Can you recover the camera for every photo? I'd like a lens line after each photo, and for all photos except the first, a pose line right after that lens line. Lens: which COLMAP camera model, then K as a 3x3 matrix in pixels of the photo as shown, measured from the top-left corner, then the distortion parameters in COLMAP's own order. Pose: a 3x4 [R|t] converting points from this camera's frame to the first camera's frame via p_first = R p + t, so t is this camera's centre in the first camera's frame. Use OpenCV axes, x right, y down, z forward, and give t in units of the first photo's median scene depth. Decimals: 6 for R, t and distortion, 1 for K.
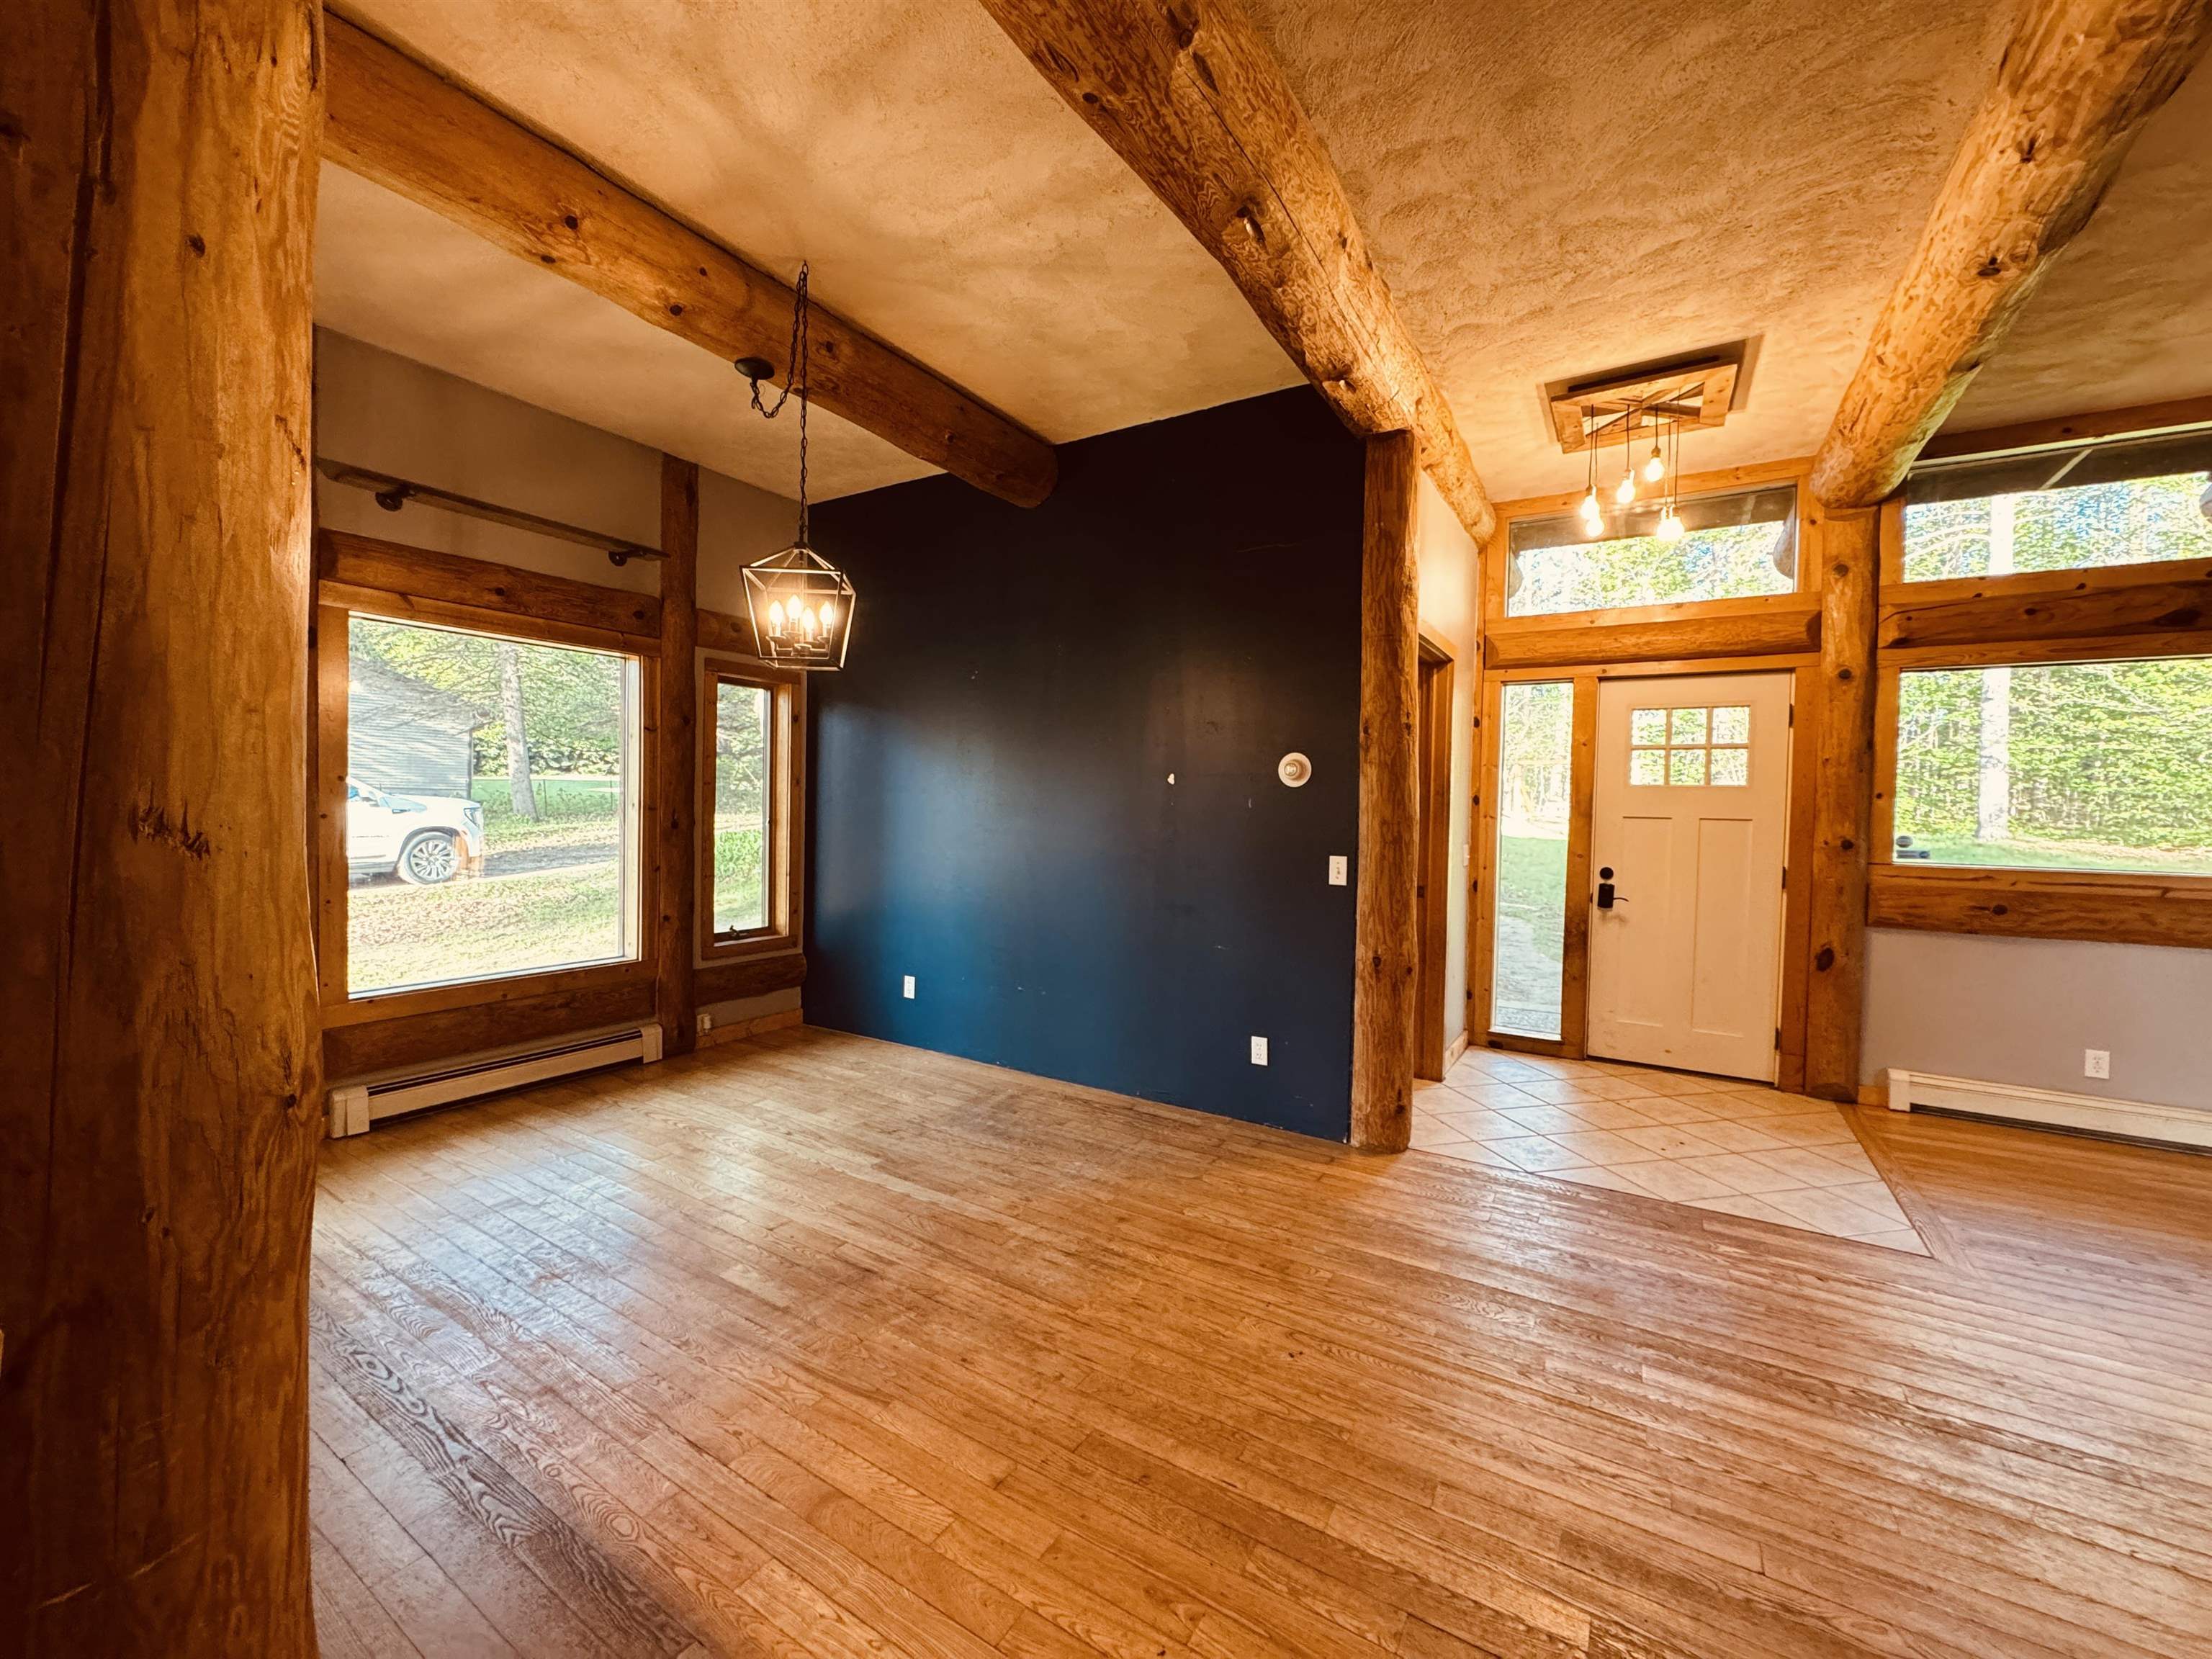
lens RADIAL K [[877.8, 0, 1106.5], [0, 877.8, 827.9], [0, 0, 1]] dist [-0.003934, 0.000516]
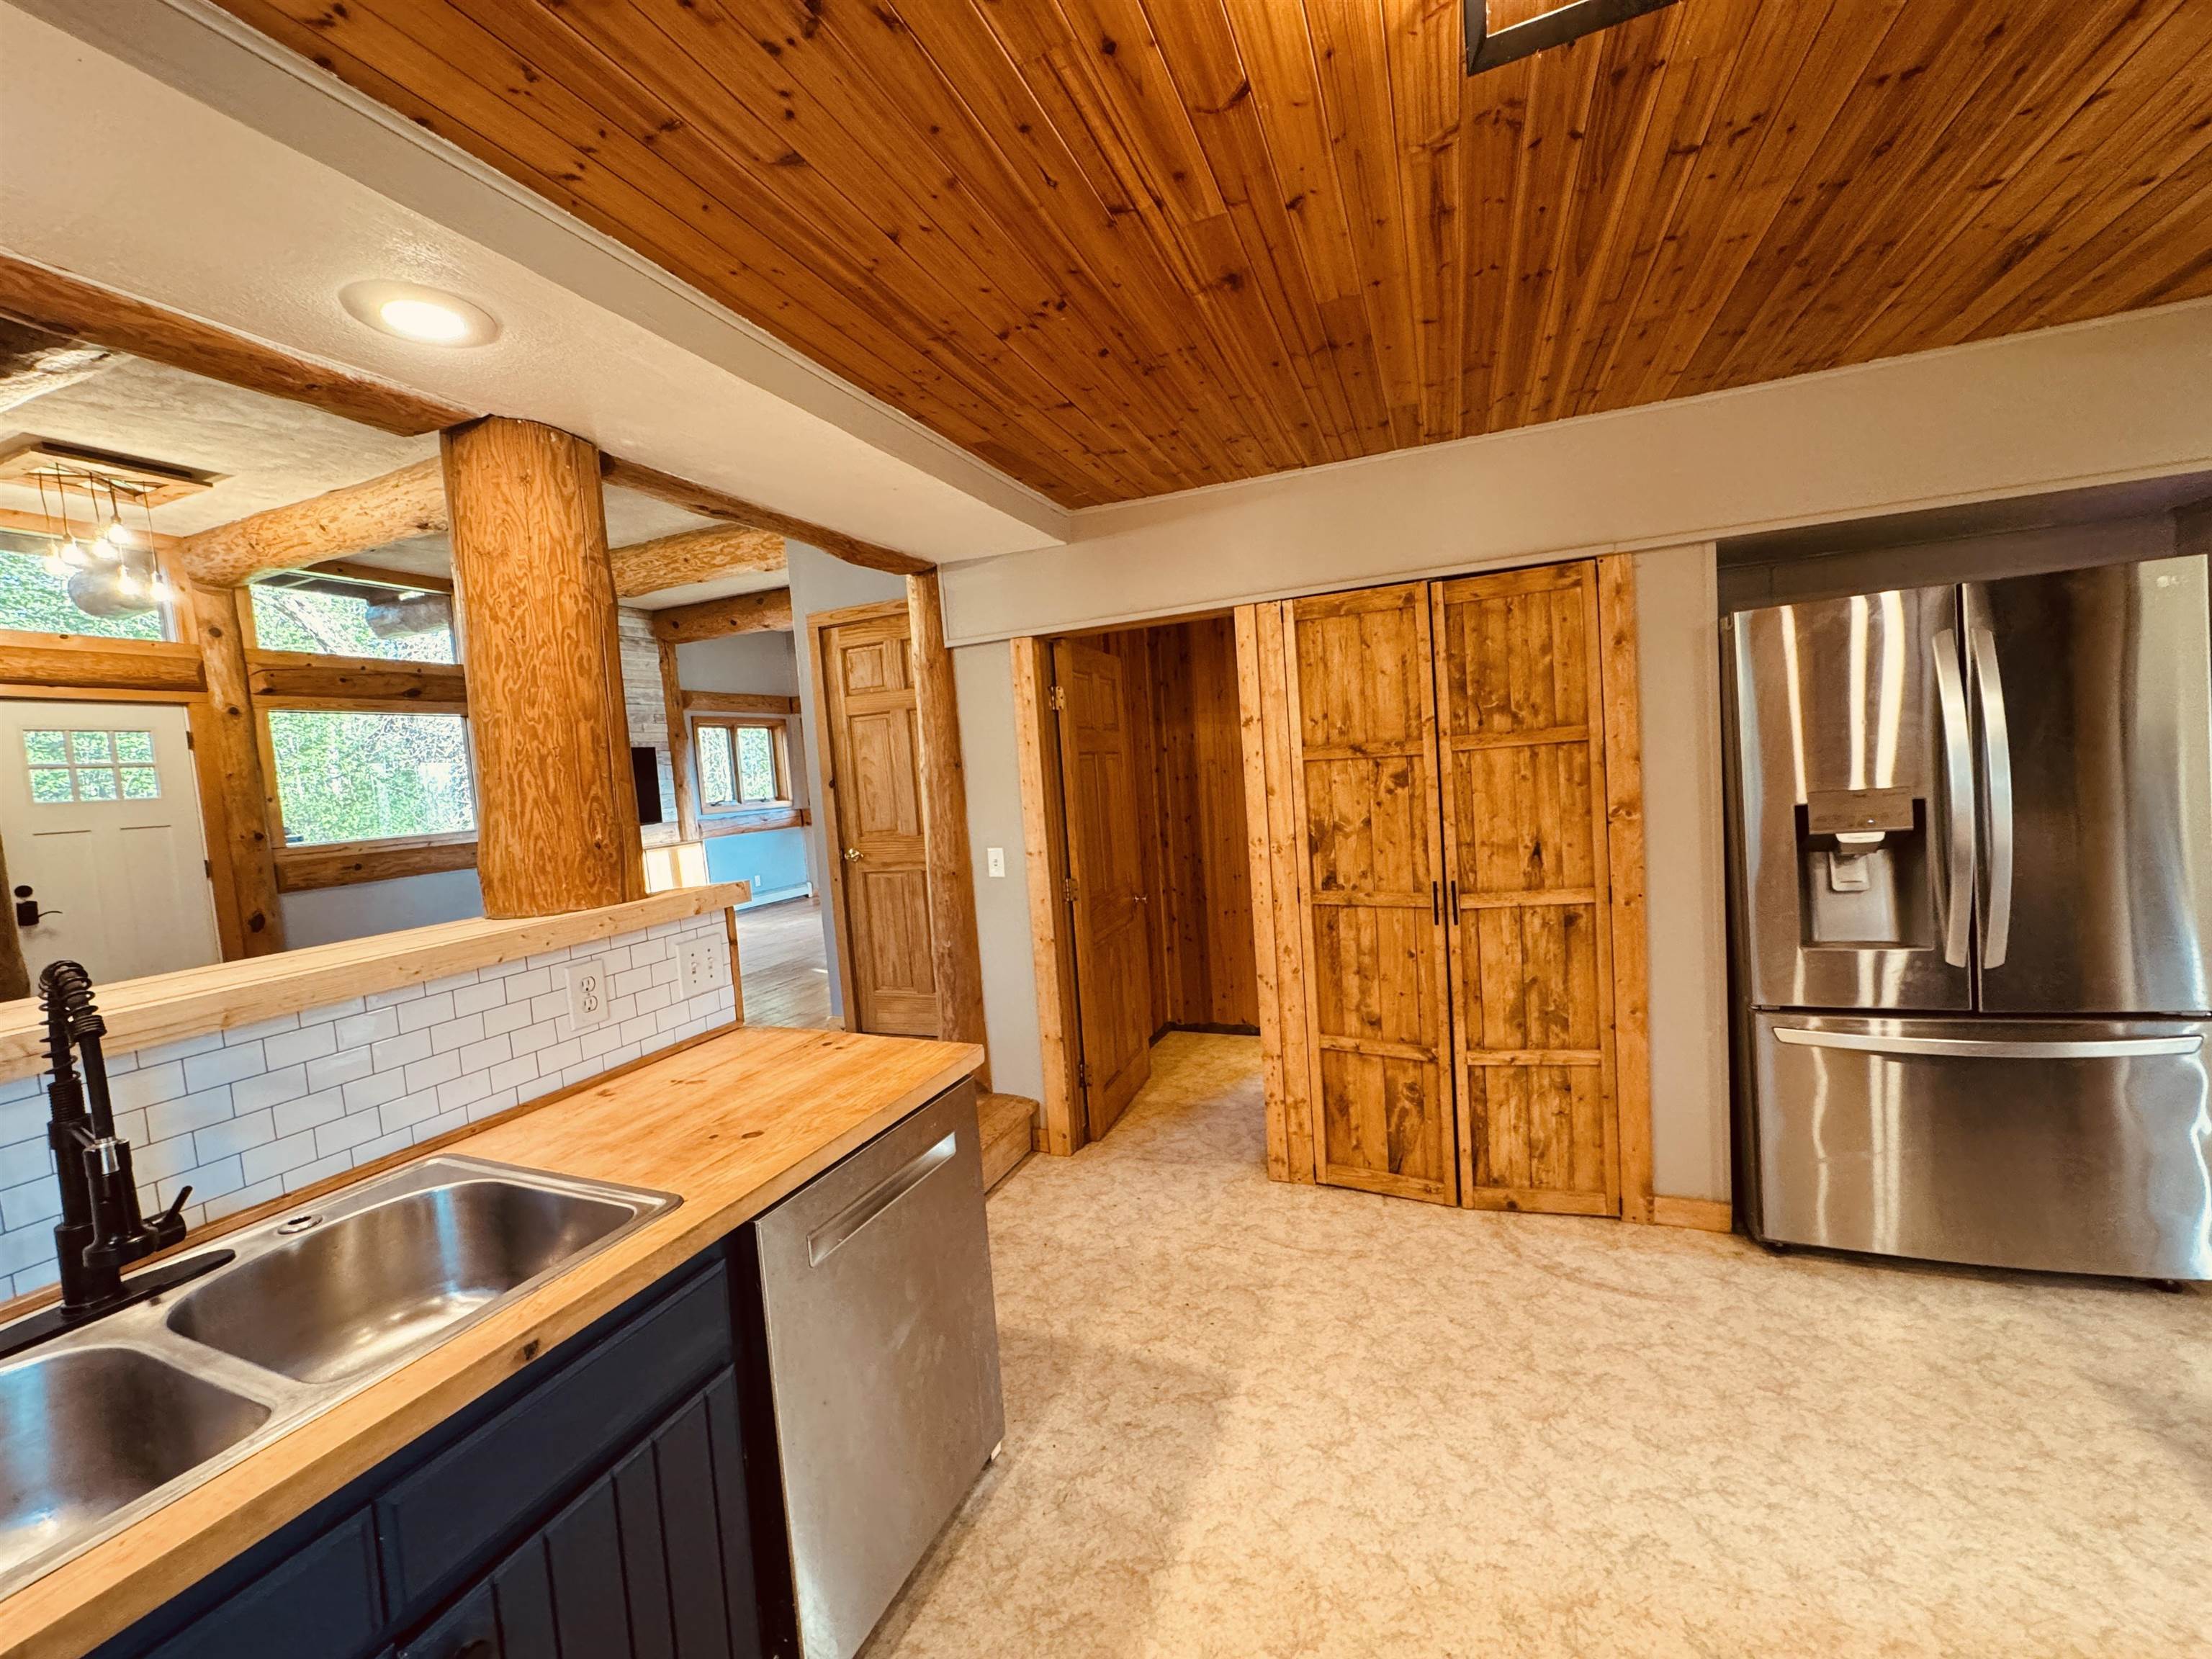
lens RADIAL K [[877.8, 0, 1109.4], [0, 877.8, 828.9], [0, 0, 1]] dist [-0.003934, 0.000516]
pose [[-0.174581, -0.077502, 0.981588, -0.730059], [0.092796, 0.991166, 0.094762, 0.001404], [-0.980260, 0.107631, -0.165847, -0.075924]]
